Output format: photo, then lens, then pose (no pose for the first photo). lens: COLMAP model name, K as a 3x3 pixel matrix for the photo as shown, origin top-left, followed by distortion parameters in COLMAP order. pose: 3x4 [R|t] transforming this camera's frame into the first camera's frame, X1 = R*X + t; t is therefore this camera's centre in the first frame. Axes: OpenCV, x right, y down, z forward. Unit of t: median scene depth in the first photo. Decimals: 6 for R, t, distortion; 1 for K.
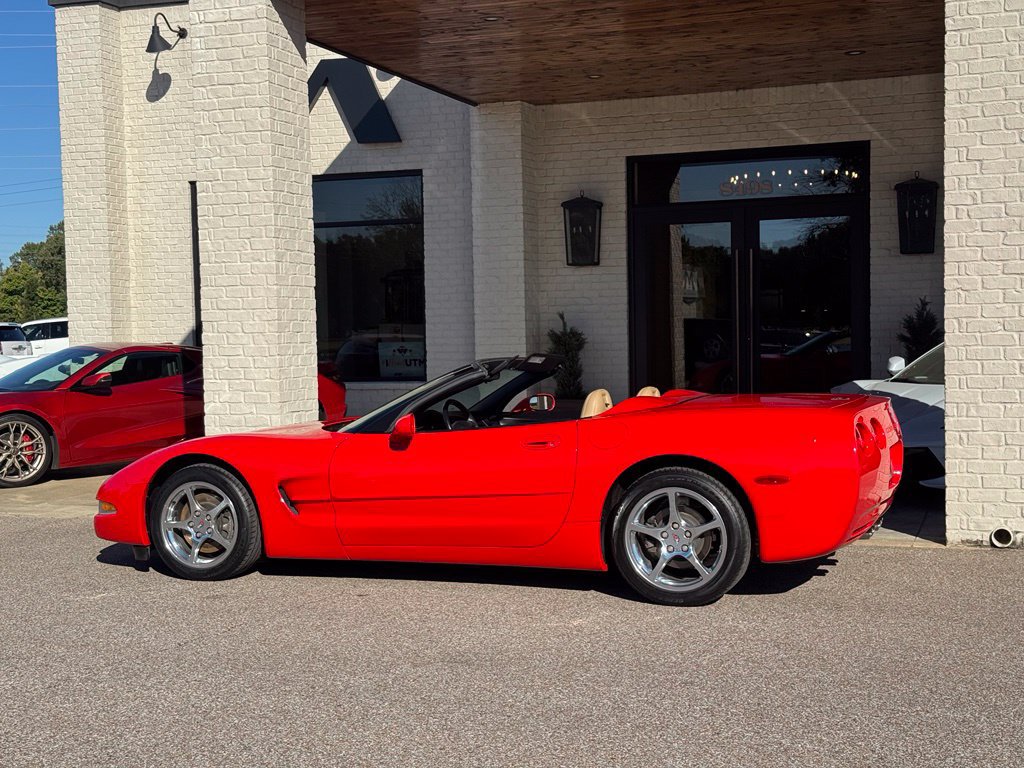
lens RADIAL K [[1428.7, 0, 511.4], [0, 1428.7, 384.9], [0, 0, 1]] dist [0.130869, 0.000000]
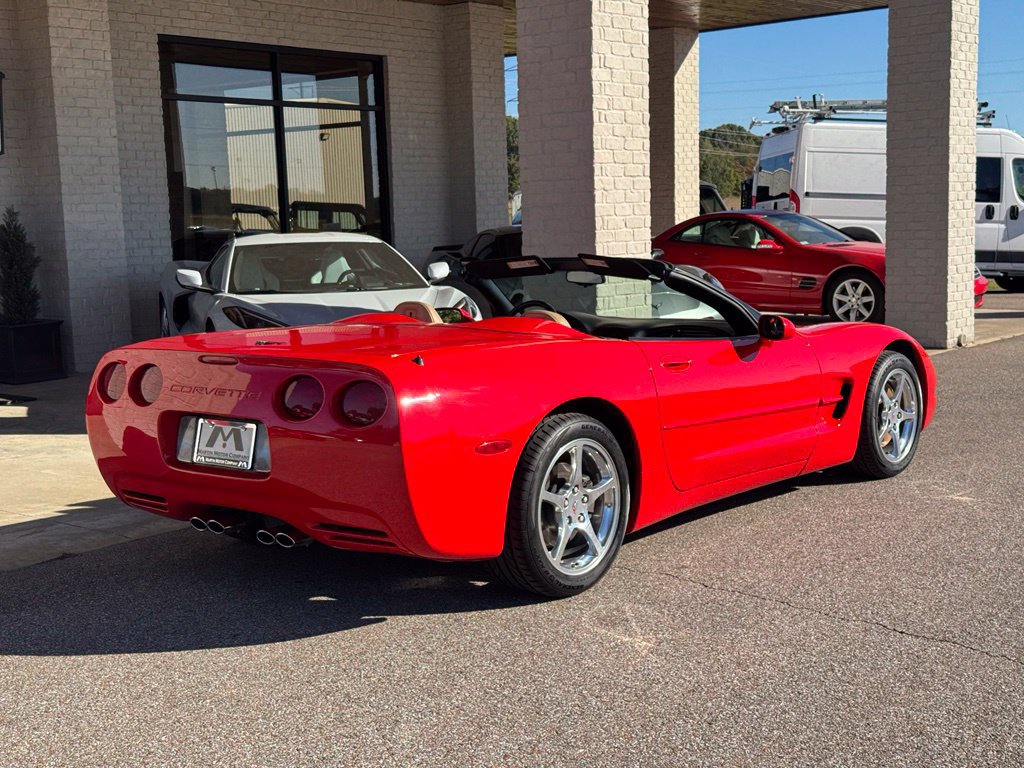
lens RADIAL K [[1428.7, 0, 512.5], [0, 1428.7, 390.7], [0, 0, 1]] dist [0.130869, 0.000000]
pose [[0.337475, -0.109085, 0.934993, -0.538083], [0.064915, 0.993595, 0.092491, -0.015076], [-0.939094, 0.029482, 0.342395, 0.525315]]
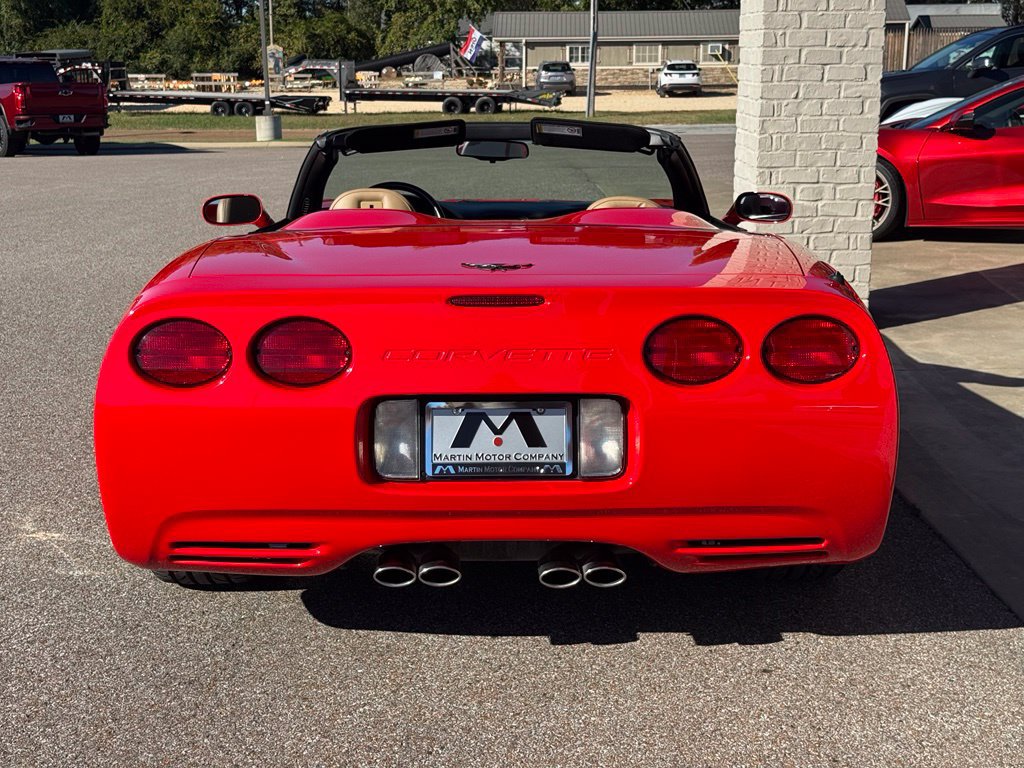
lens RADIAL K [[1428.7, 0, 511.7], [0, 1428.7, 382.7], [0, 0, 1]] dist [0.130869, 0.000000]
pose [[0.369384, 0.223667, -0.901958, 0.406014], [-0.040777, 0.973569, 0.224725, -0.034496], [0.928382, -0.046230, 0.368741, 0.549420]]
